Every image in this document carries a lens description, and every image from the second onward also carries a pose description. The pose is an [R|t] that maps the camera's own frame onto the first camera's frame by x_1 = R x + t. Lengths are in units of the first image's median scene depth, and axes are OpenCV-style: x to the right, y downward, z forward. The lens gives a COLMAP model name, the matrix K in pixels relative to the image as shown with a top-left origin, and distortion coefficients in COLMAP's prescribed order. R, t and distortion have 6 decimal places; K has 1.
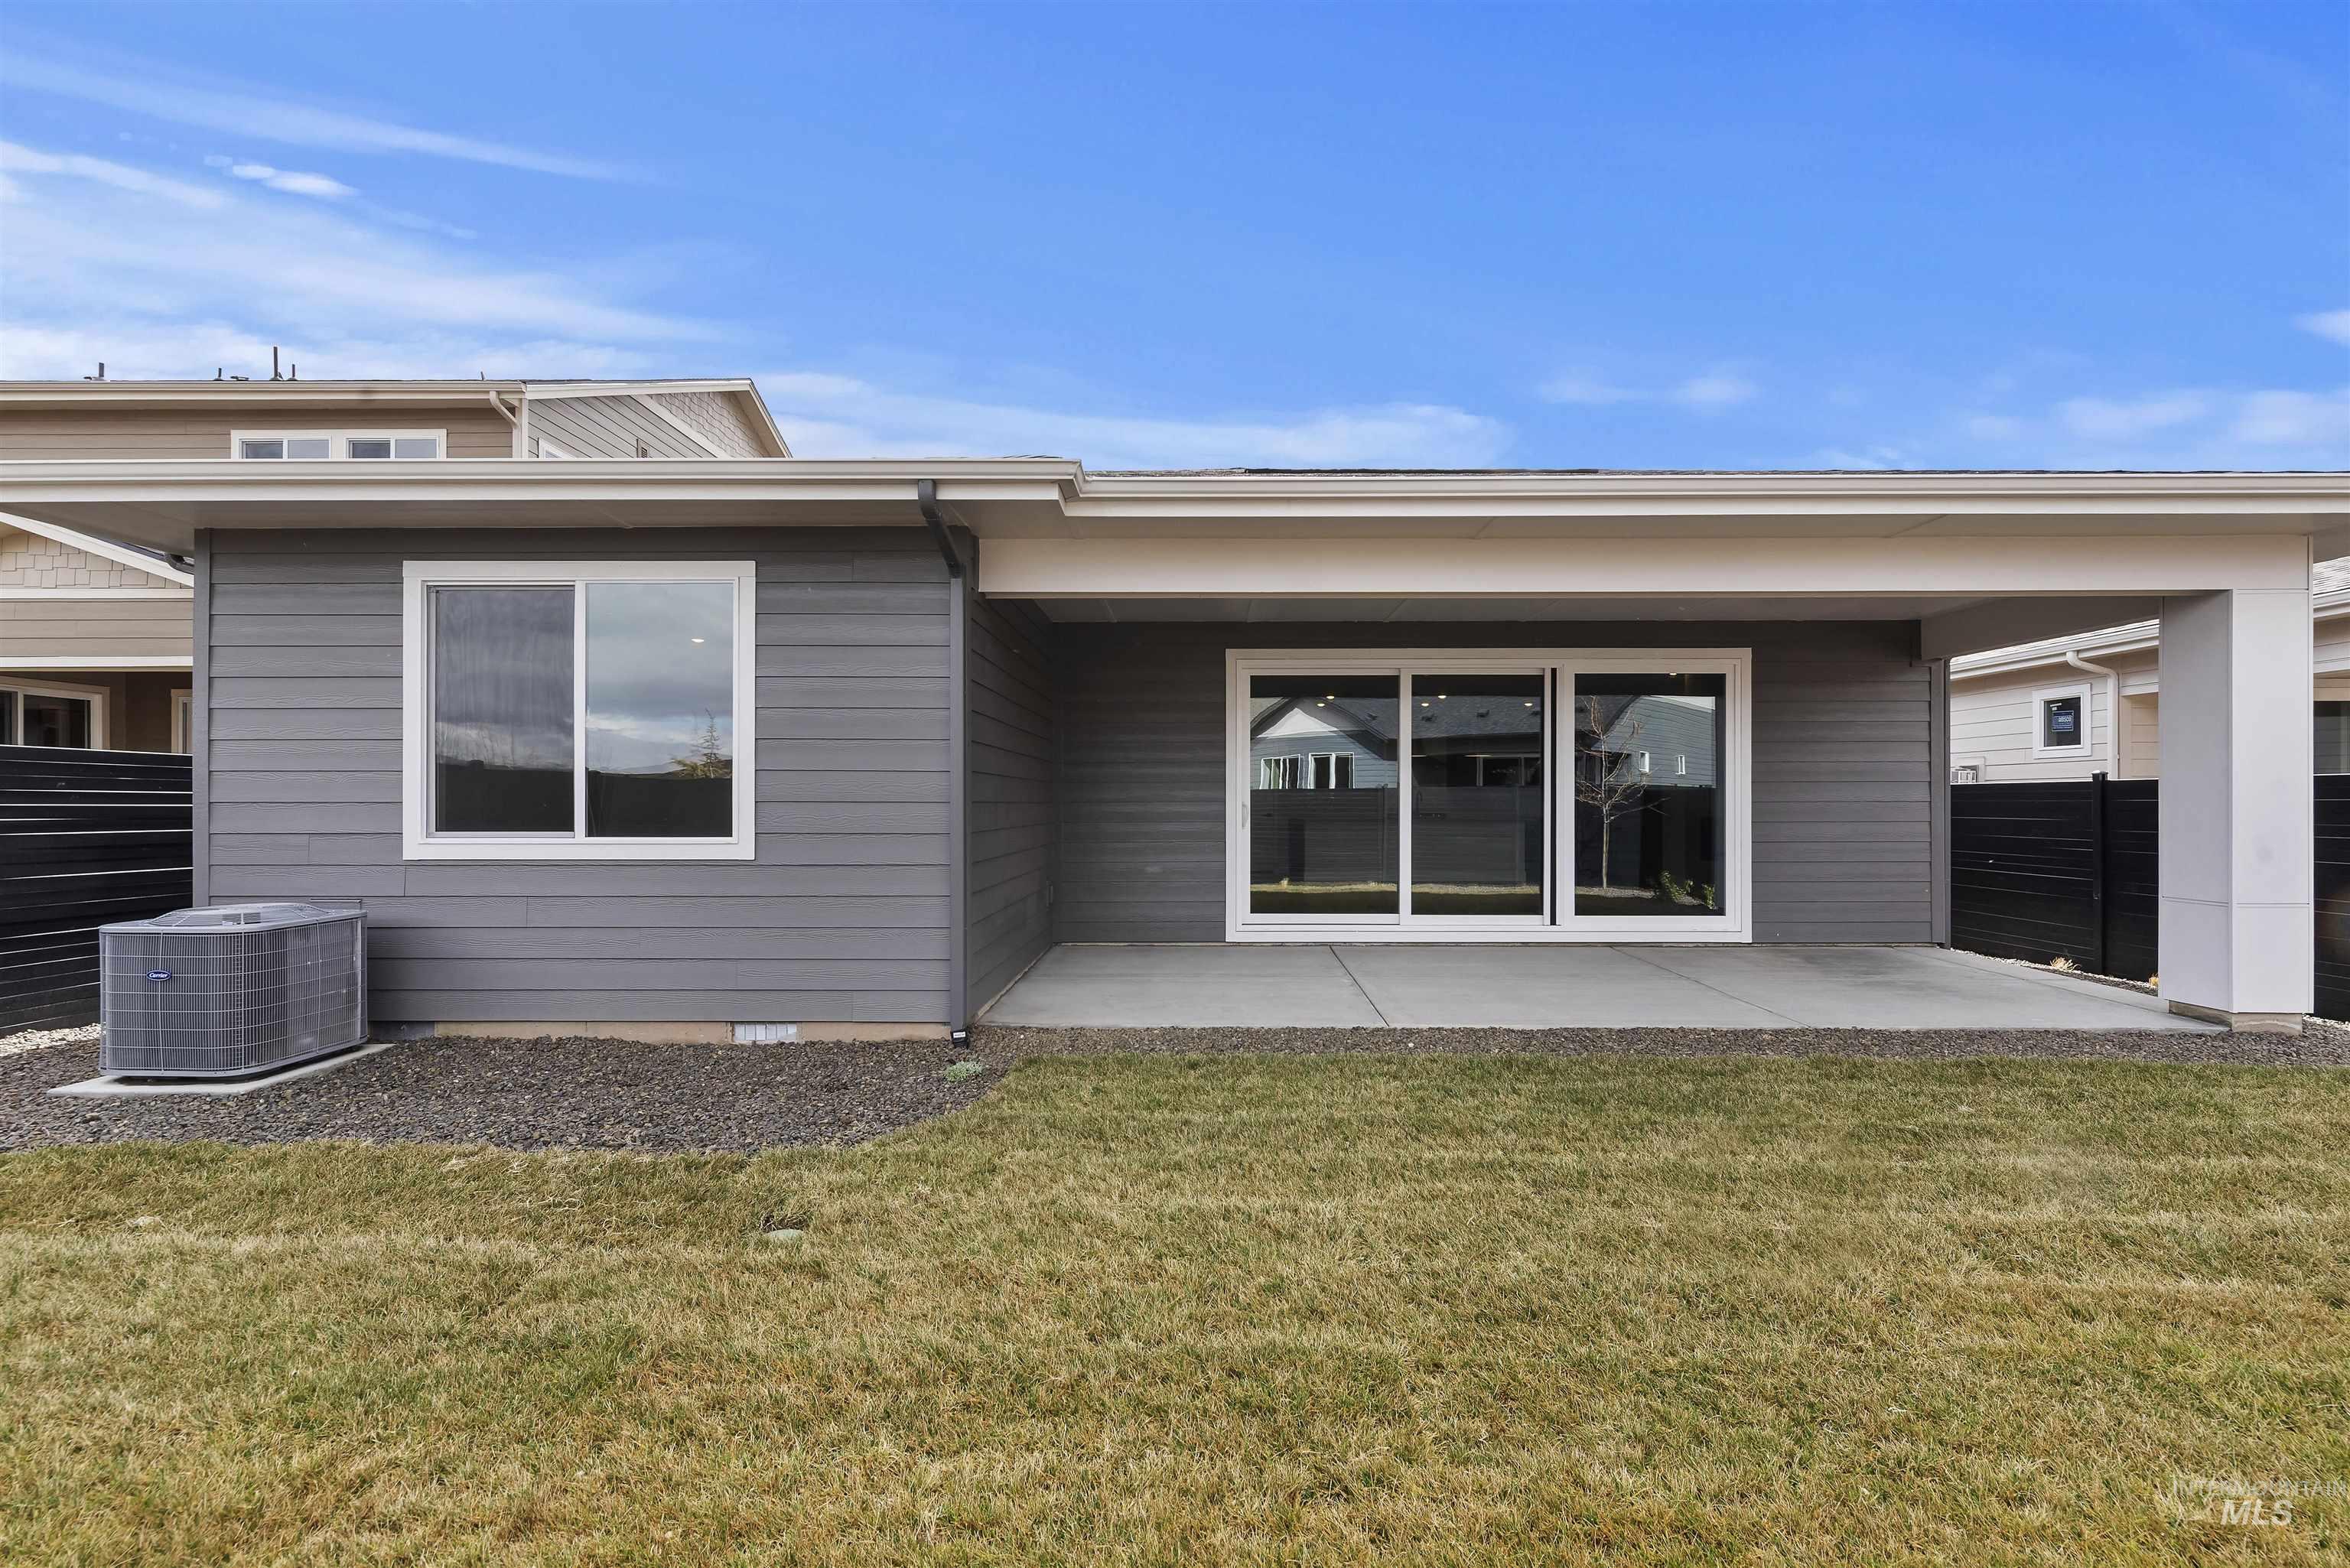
lens RADIAL K [[1044.1, 0, 1164.8], [0, 1044.1, 800.7], [0, 0, 1]] dist [0.000035, -0.000044]
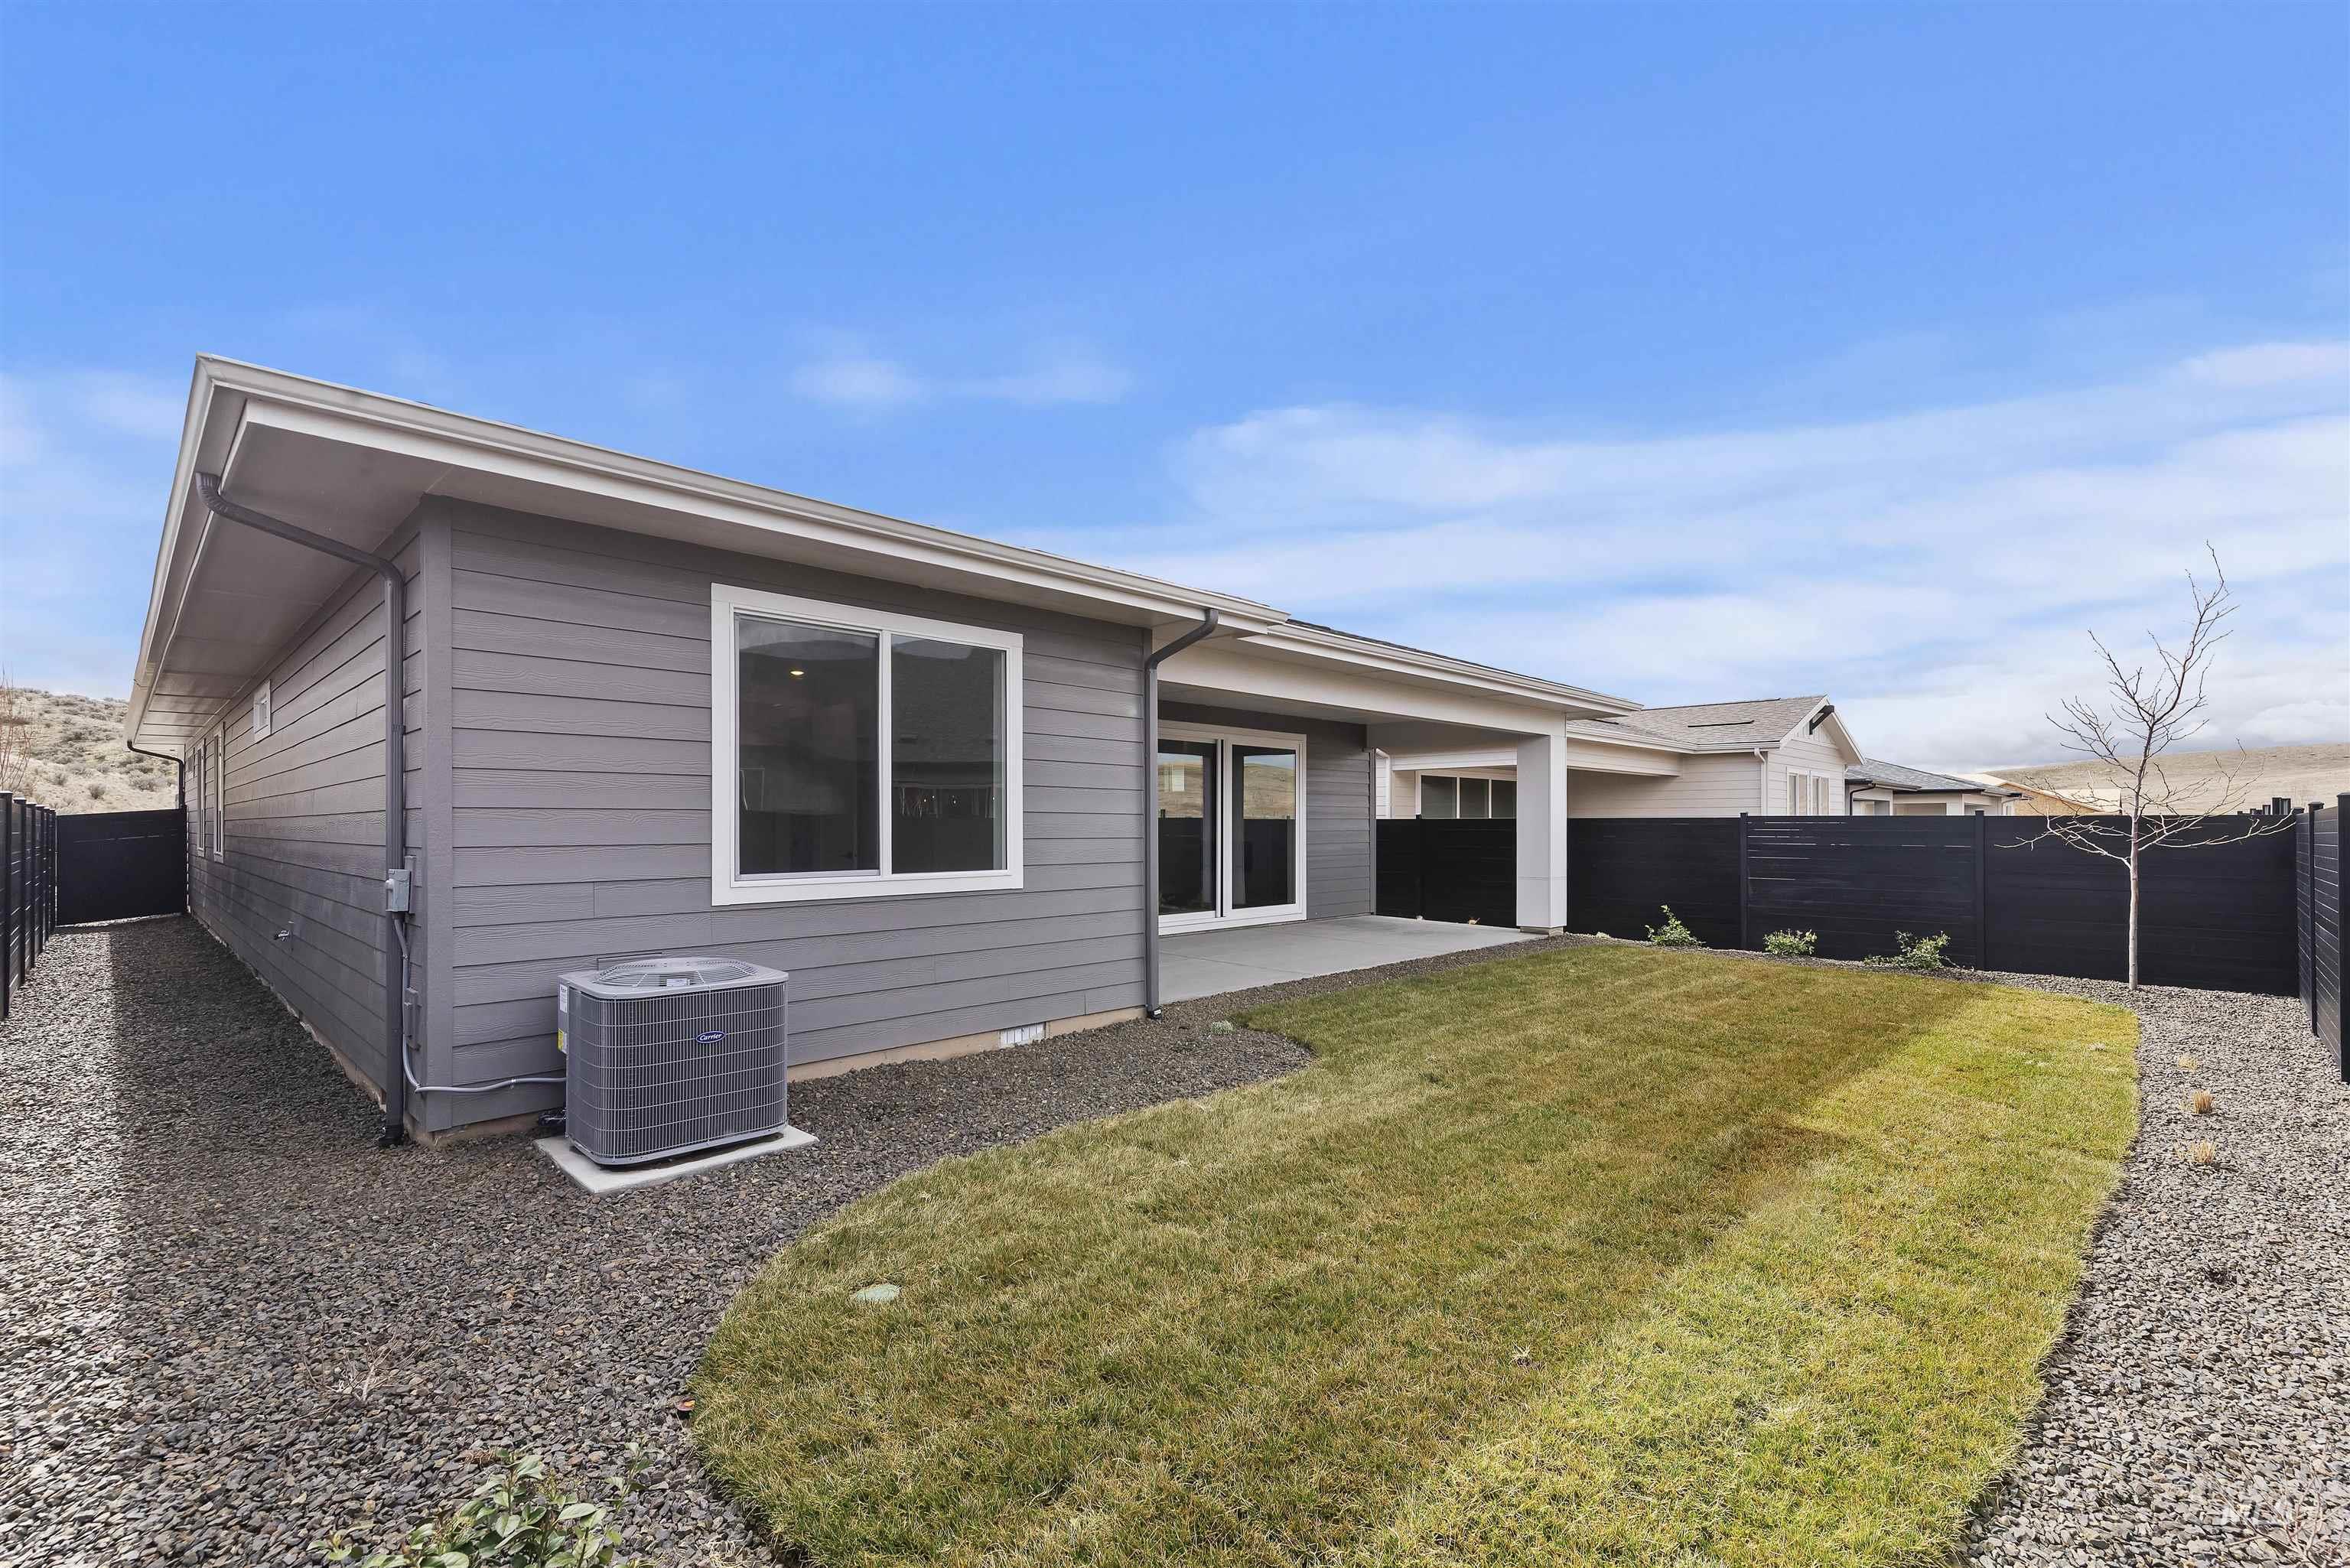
lens RADIAL K [[1053.7, 0, 1187.2], [0, 1053.7, 817.6], [0, 0, 1]] dist [-0.000372, -0.000041]
pose [[0.680367, 0.003763, 0.732862, -0.745680], [-0.000184, 0.999988, -0.004963, -0.011228], [-0.732871, 0.003242, 0.680360, 0.036784]]
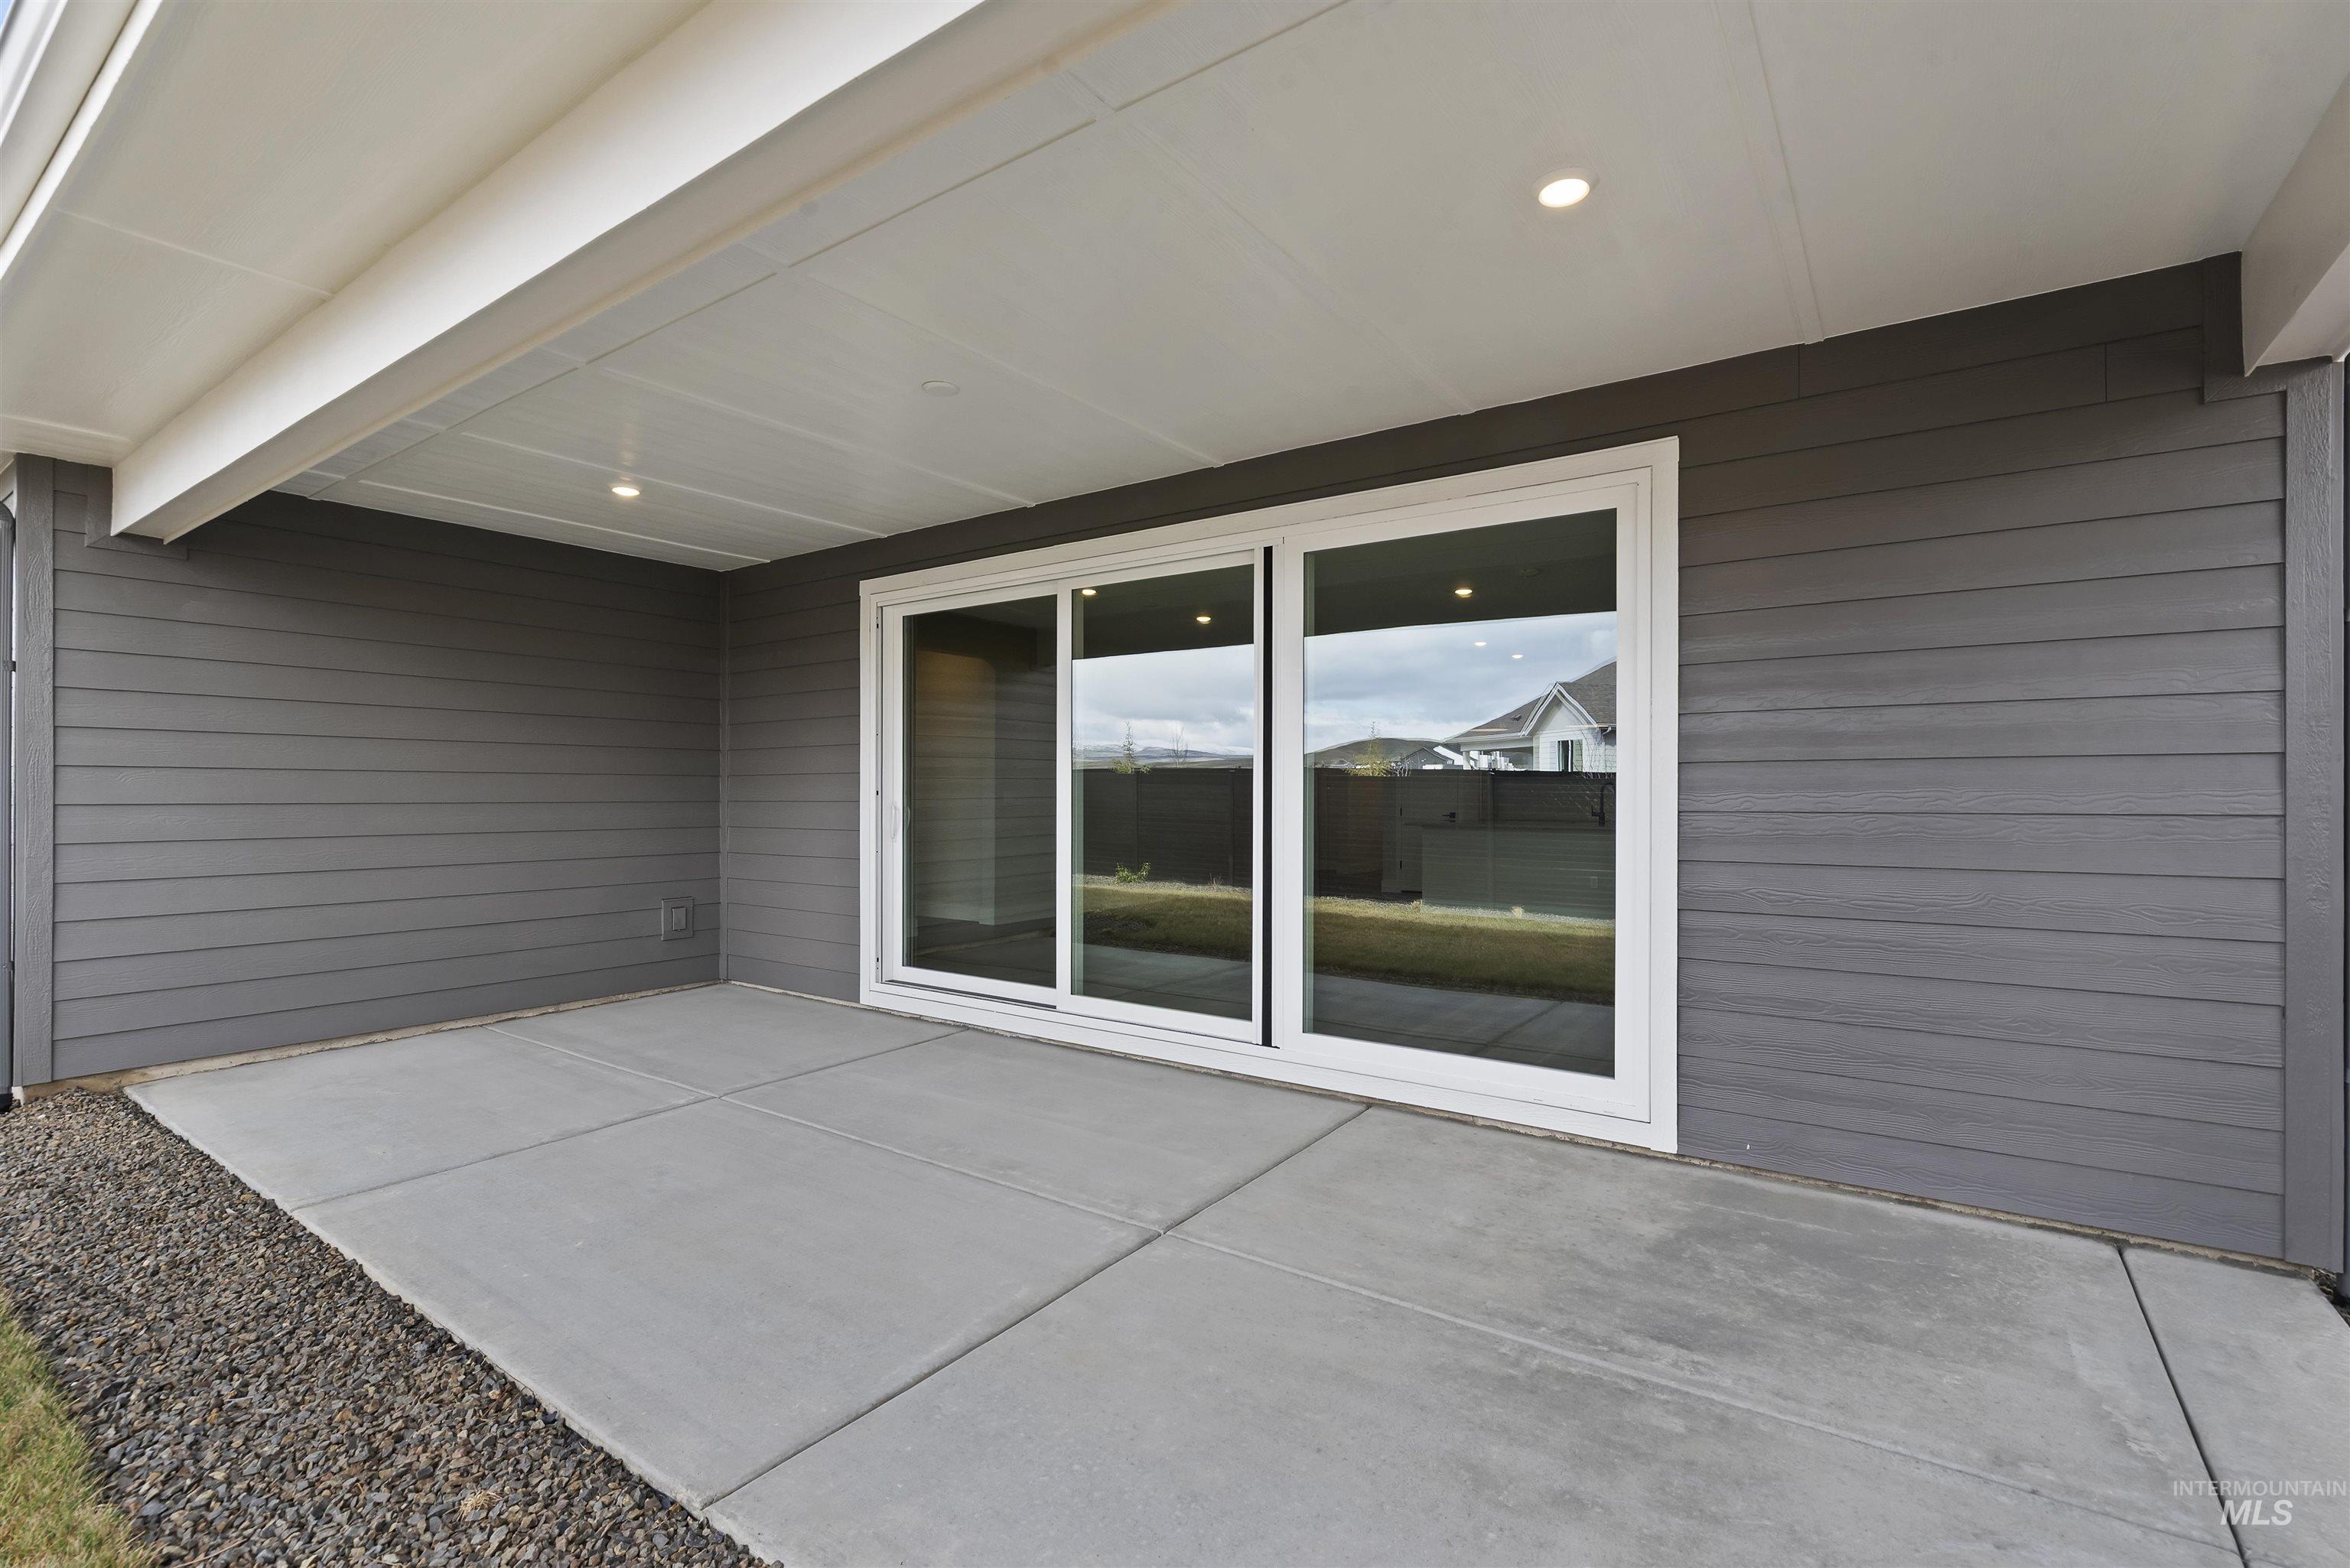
lens RADIAL K [[1053.3, 0, 1175.0], [0, 1053.3, 784.0], [0, 0, 1]] dist [-0.002417, -0.000215]
pose [[0.827991, -0.002835, -0.560734, 0.633197], [-0.002113, 0.999964, -0.008176, -0.005521], [0.560738, 0.007955, 0.827955, 0.549099]]
